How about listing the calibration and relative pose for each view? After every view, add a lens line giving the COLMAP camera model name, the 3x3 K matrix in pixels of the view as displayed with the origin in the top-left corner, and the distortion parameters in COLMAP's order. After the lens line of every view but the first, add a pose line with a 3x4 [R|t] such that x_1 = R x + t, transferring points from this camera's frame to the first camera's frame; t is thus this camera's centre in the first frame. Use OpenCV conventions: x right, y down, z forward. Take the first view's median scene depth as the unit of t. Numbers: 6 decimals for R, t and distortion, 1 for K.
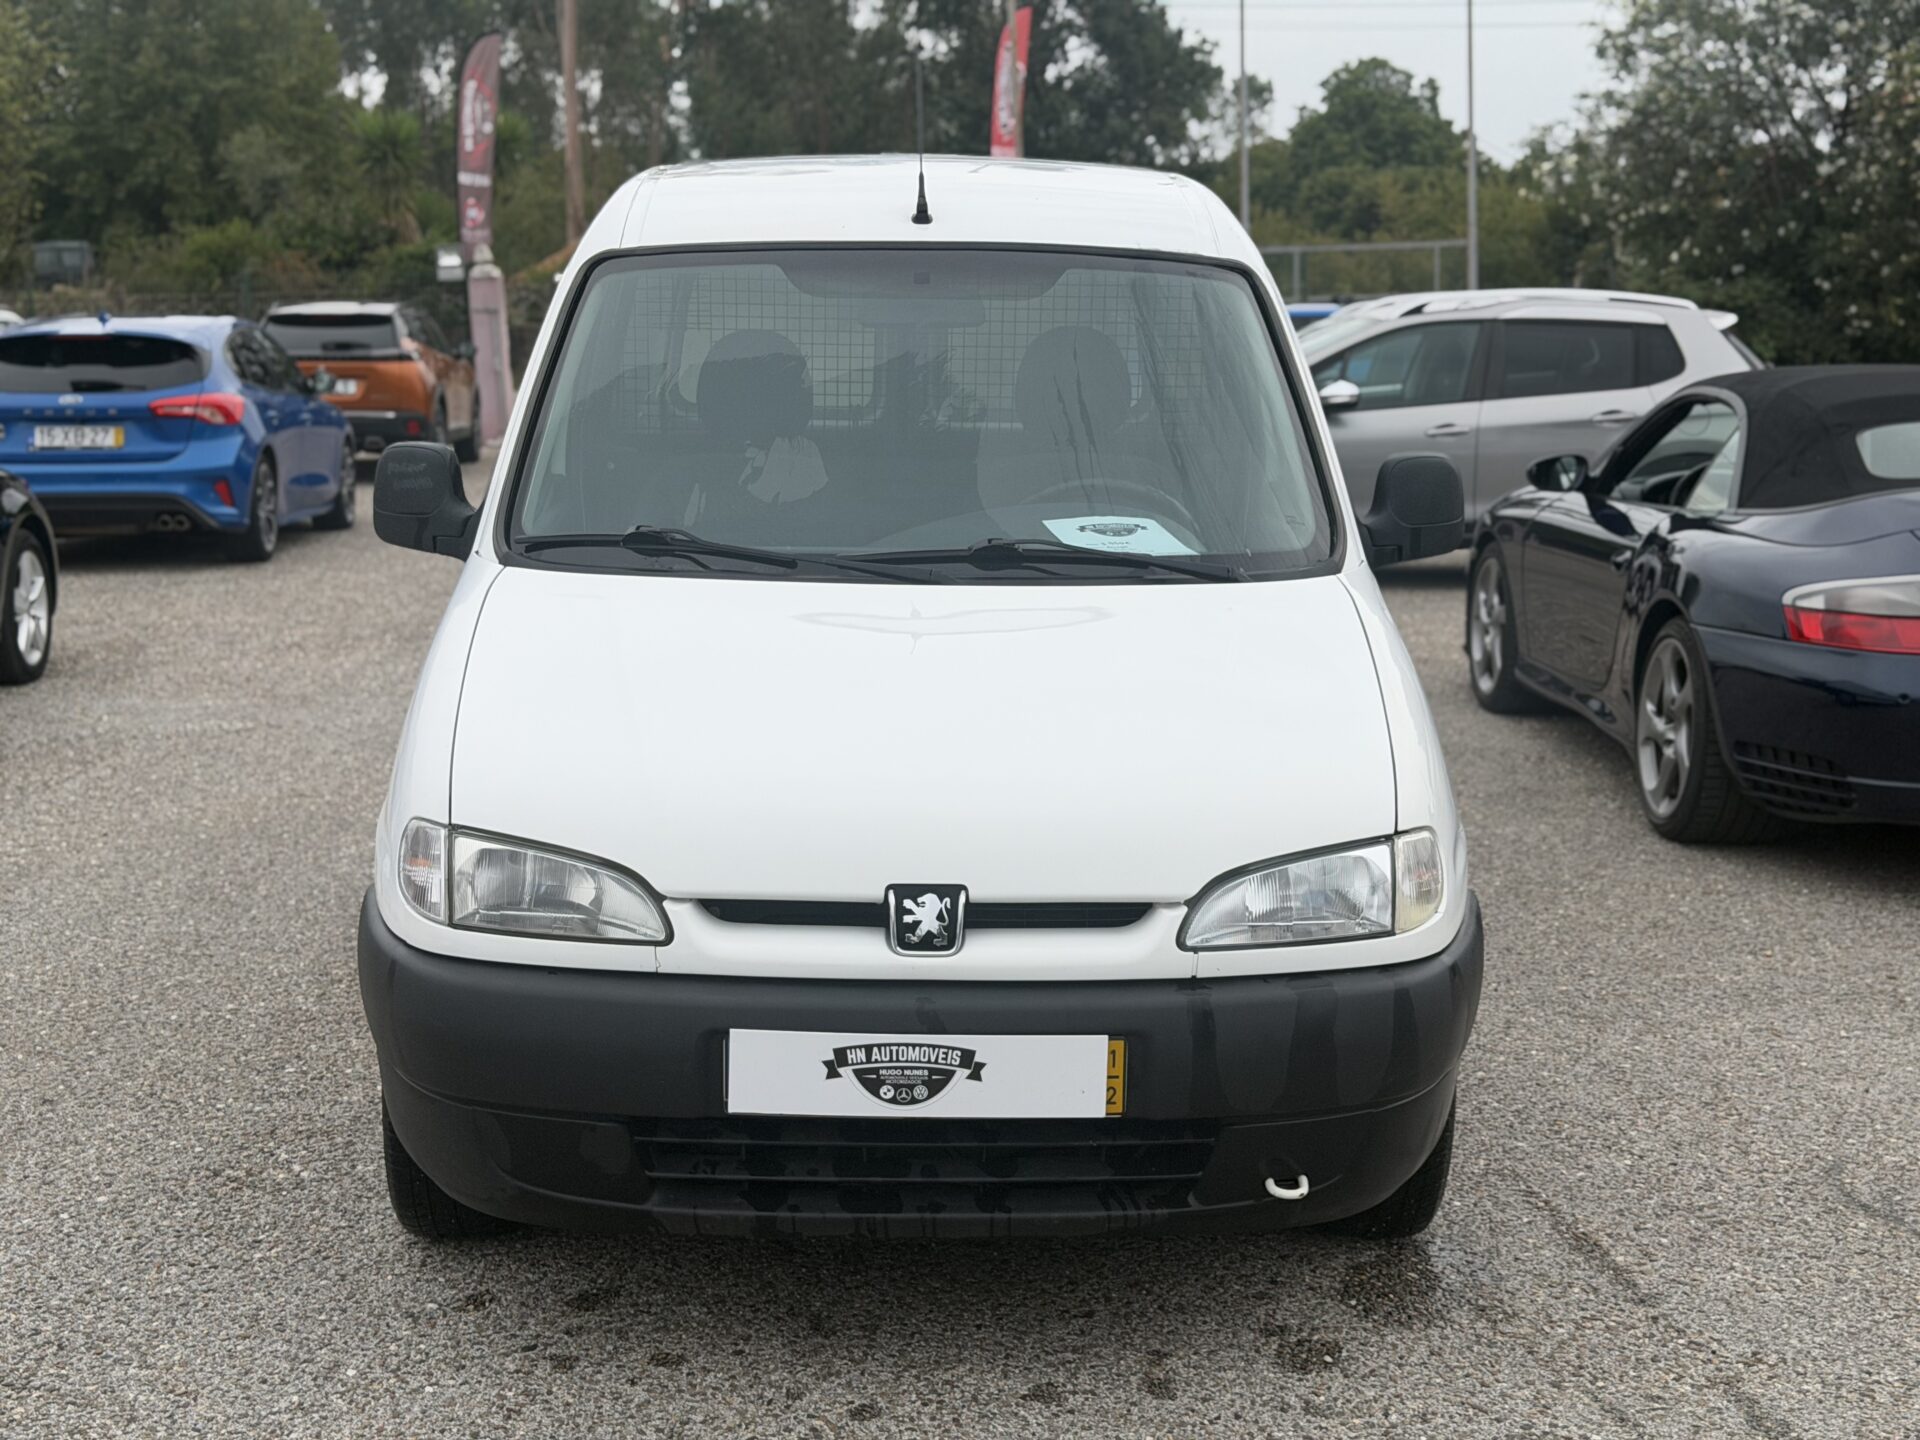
lens RADIAL K [[2669.2, 0, 956.1], [0, 2669.2, 718.1], [0, 0, 1]] dist [0.133265, 0.000000]
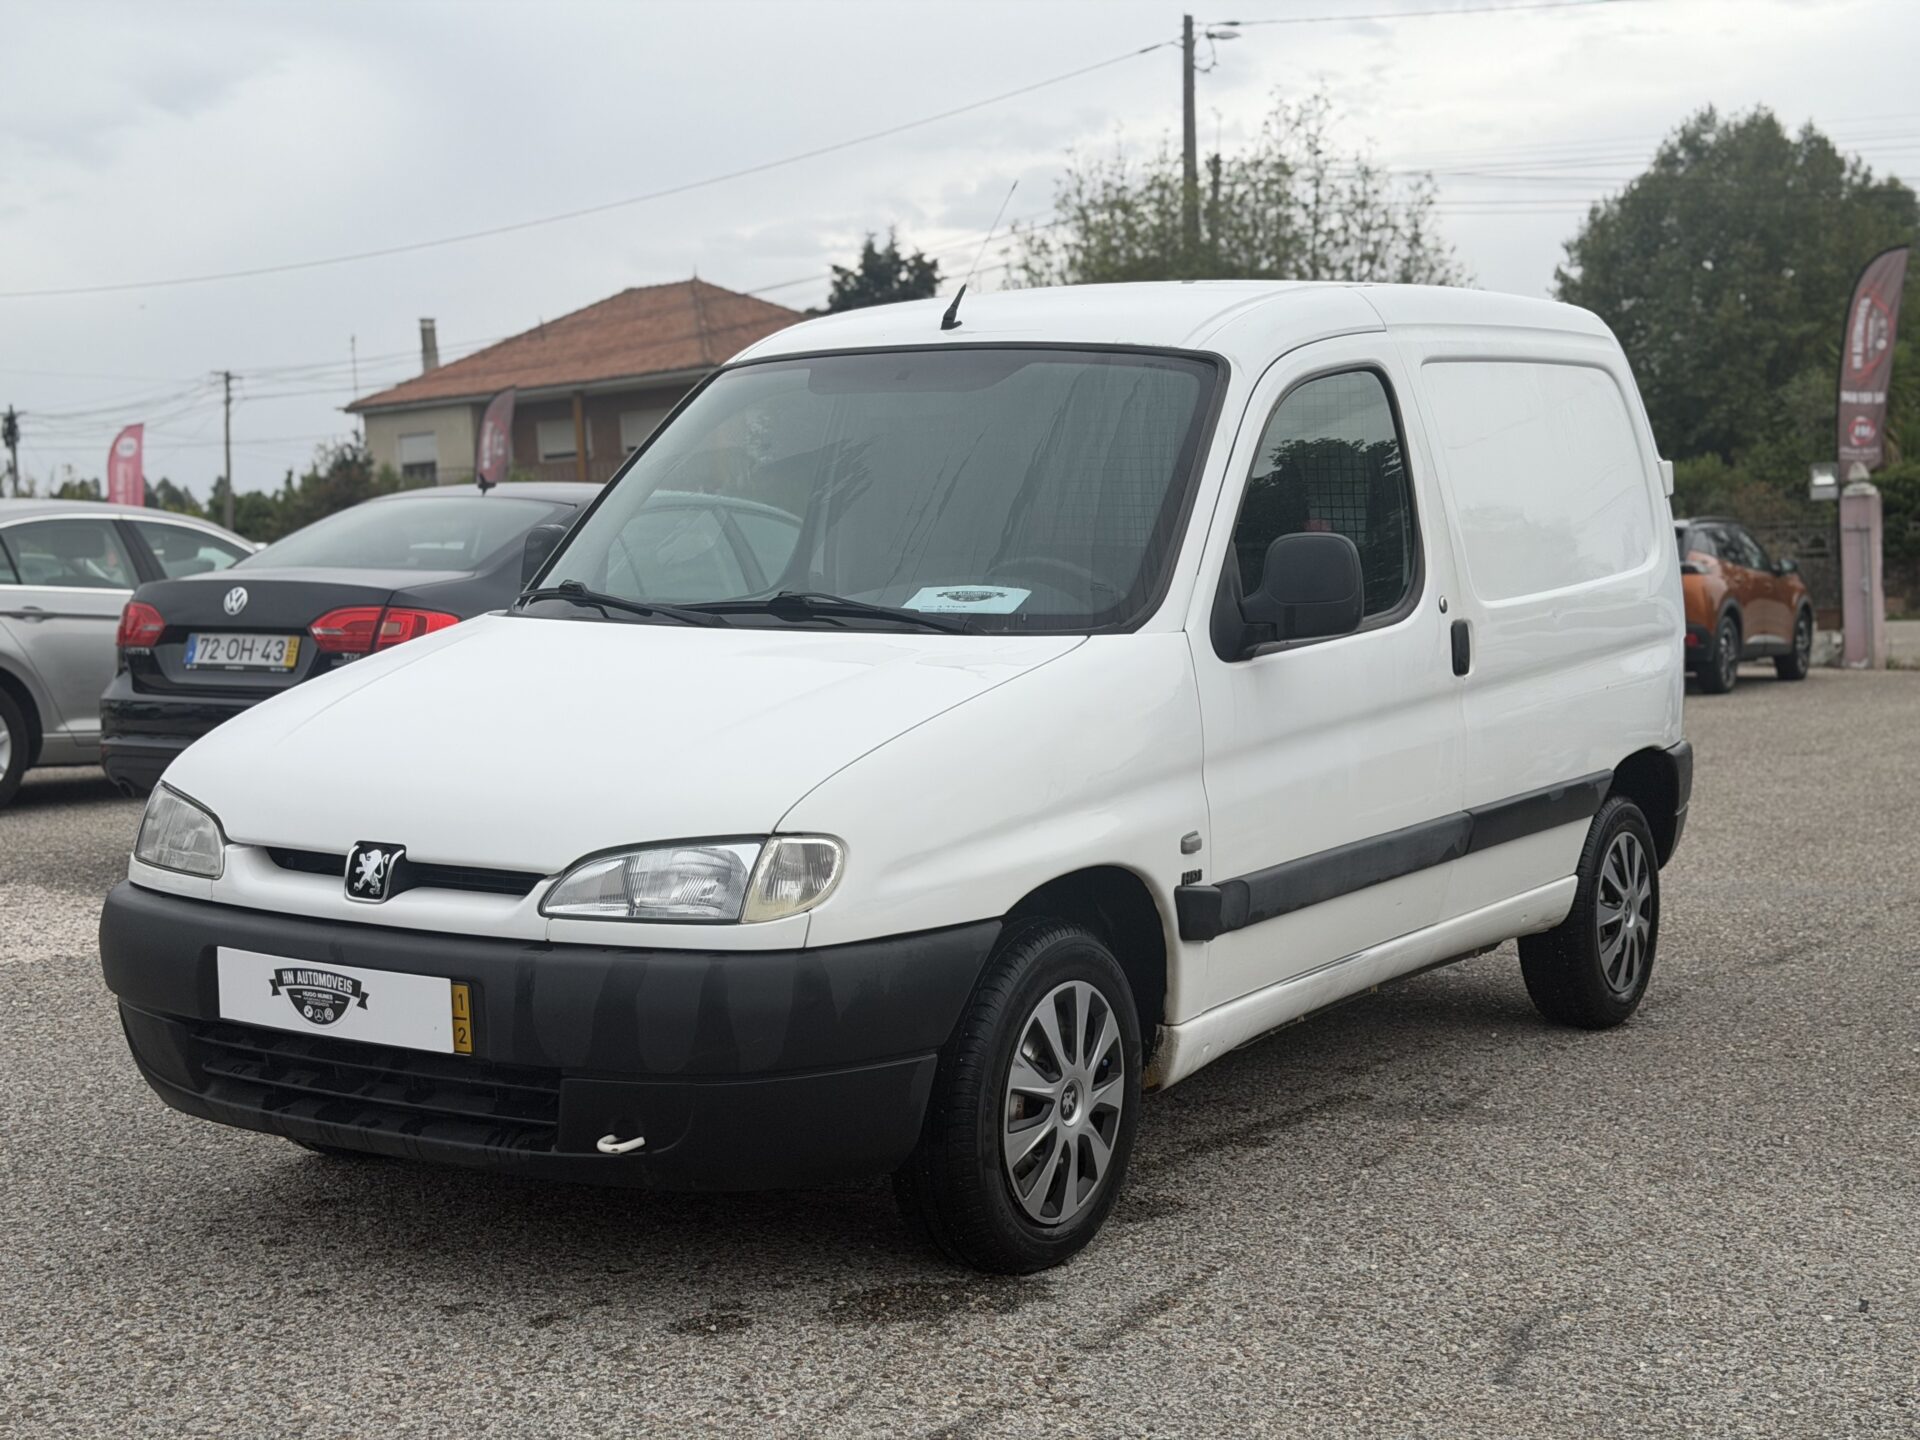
lens RADIAL K [[2669.2, 0, 952.7], [0, 2669.2, 725.0], [0, 0, 1]] dist [0.133265, 0.000000]
pose [[0.834045, 0.038980, -0.550318, 0.842858], [-0.087063, 0.994301, -0.061523, 0.061483], [0.544784, 0.099225, 0.832686, 0.151449]]
